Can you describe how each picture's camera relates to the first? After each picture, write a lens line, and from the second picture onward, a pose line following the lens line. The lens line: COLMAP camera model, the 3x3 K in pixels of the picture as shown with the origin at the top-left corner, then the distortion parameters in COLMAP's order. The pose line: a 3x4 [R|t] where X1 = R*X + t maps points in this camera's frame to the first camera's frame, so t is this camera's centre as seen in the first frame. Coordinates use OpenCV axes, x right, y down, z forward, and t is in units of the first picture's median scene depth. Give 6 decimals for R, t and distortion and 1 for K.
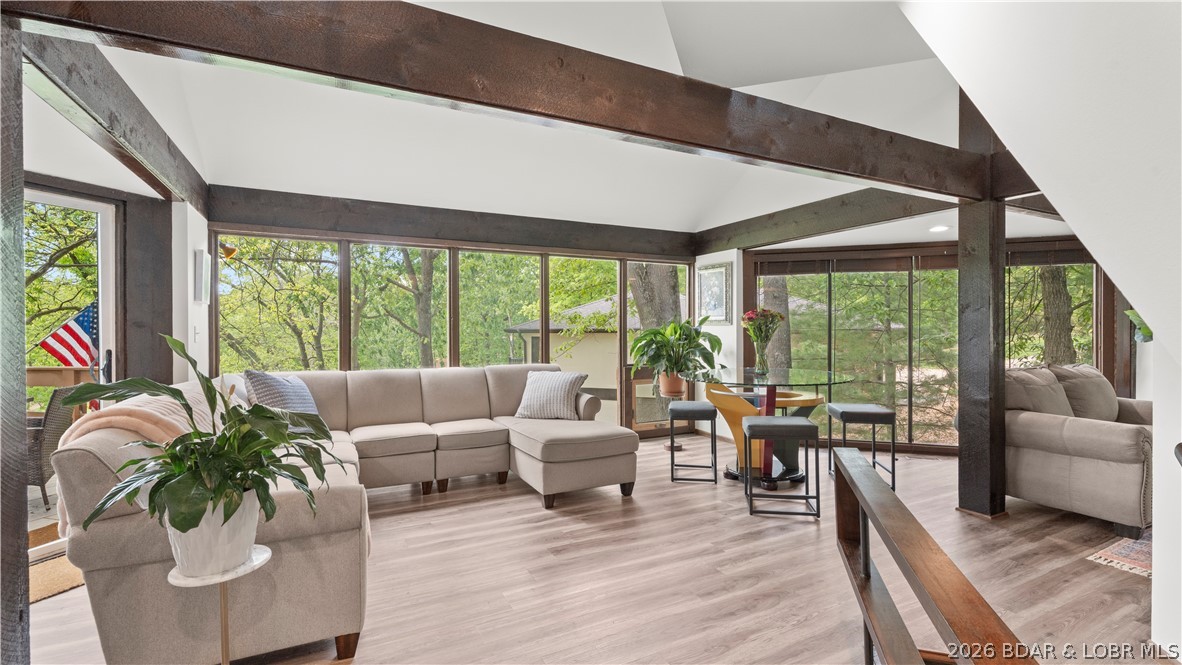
lens RADIAL K [[535.6, 0, 592.0], [0, 535.6, 328.1], [0, 0, 1]] dist [-0.000891, 0.000532]
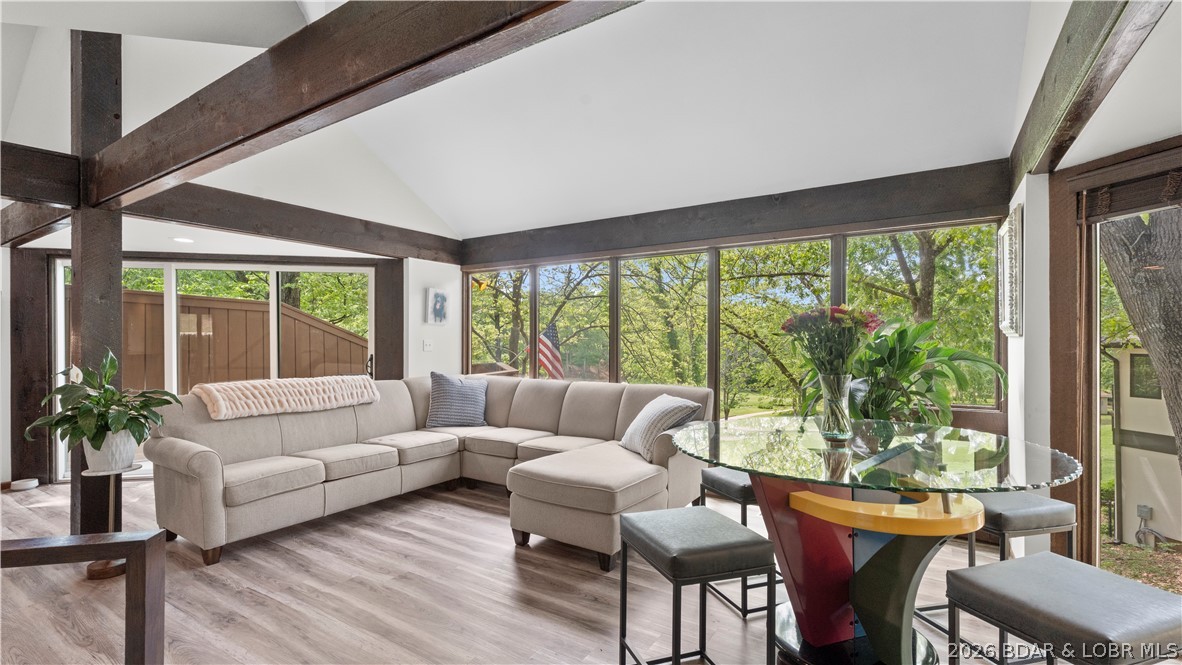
lens RADIAL K [[535.6, 0, 584.9], [0, 535.6, 341.8], [0, 0, 1]] dist [-0.000891, 0.000532]
pose [[0.479905, 0.003098, -0.877315, 0.723239], [0.000072, 0.999994, 0.003570, -0.004584], [0.877320, -0.001777, 0.479902, 0.644634]]
